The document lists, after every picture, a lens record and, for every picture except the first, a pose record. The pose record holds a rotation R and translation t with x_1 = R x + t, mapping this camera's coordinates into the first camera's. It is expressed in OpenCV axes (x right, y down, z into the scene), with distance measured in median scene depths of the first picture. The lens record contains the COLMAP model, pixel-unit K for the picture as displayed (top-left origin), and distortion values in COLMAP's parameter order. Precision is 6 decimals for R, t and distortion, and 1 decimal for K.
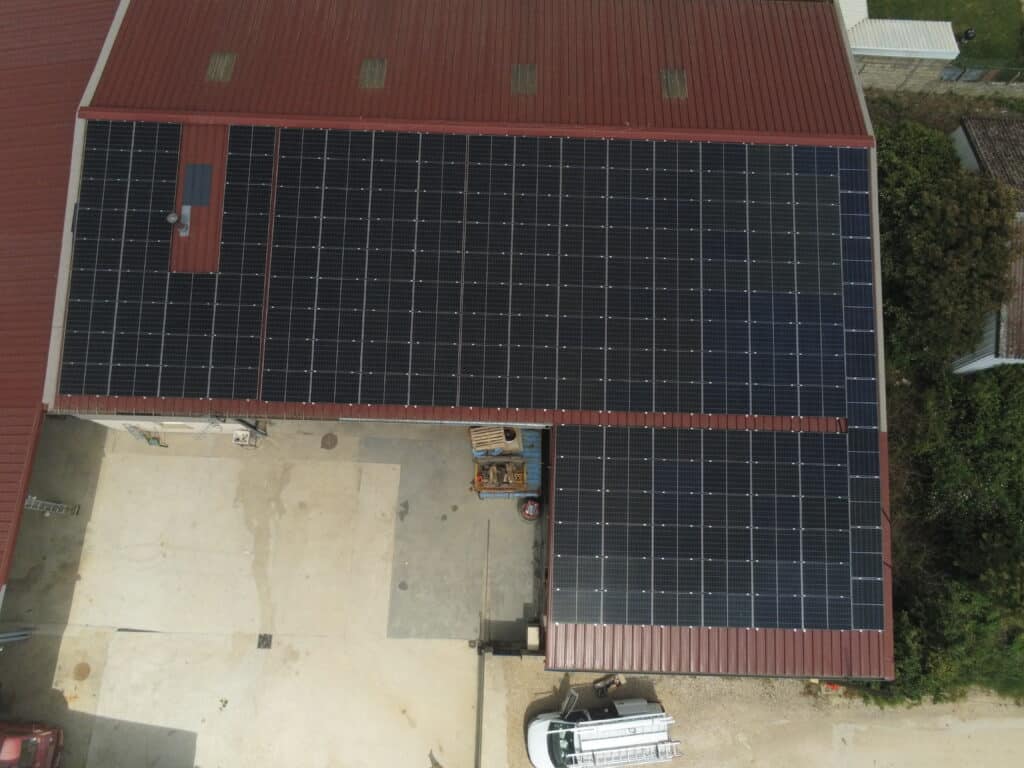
lens RADIAL K [[652.9, 0, 512.0], [0, 652.9, 384.0], [0, 0, 1]] dist [-0.000660, 0.000084]
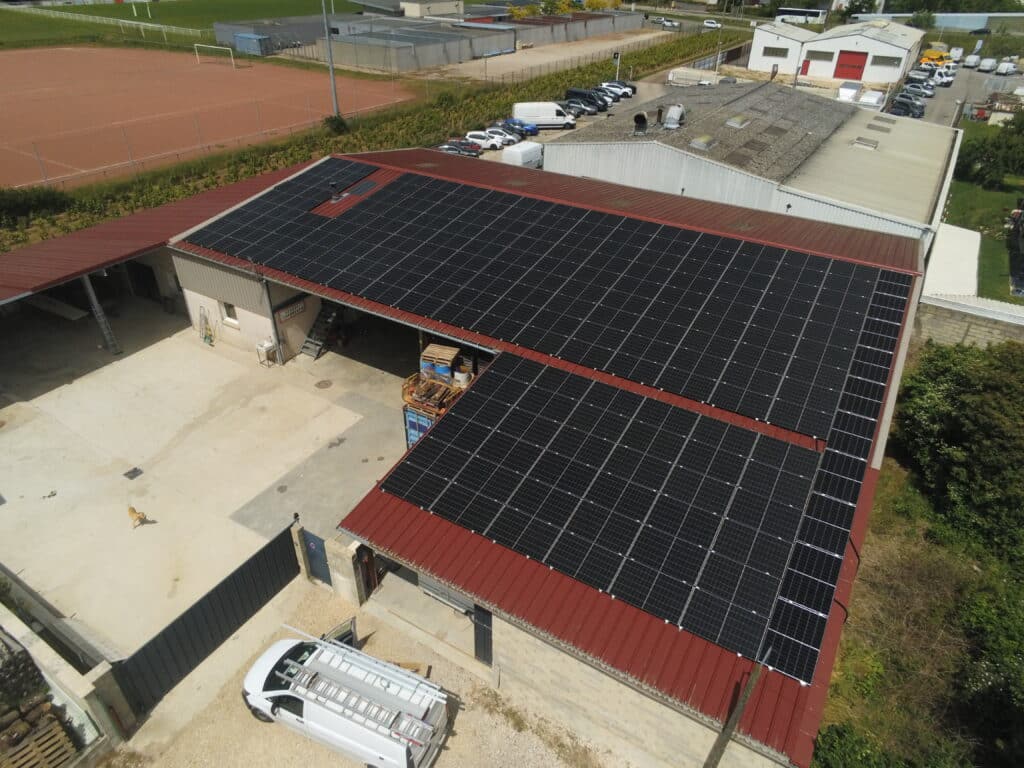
lens RADIAL K [[652.9, 0, 512.0], [0, 652.9, 384.0], [0, 0, 1]] dist [-0.000660, 0.000084]
pose [[0.875525, 0.267793, -0.402174, 0.445650], [-0.466096, 0.687438, -0.556941, 0.582558], [0.127325, 0.675067, 0.726686, 0.305072]]
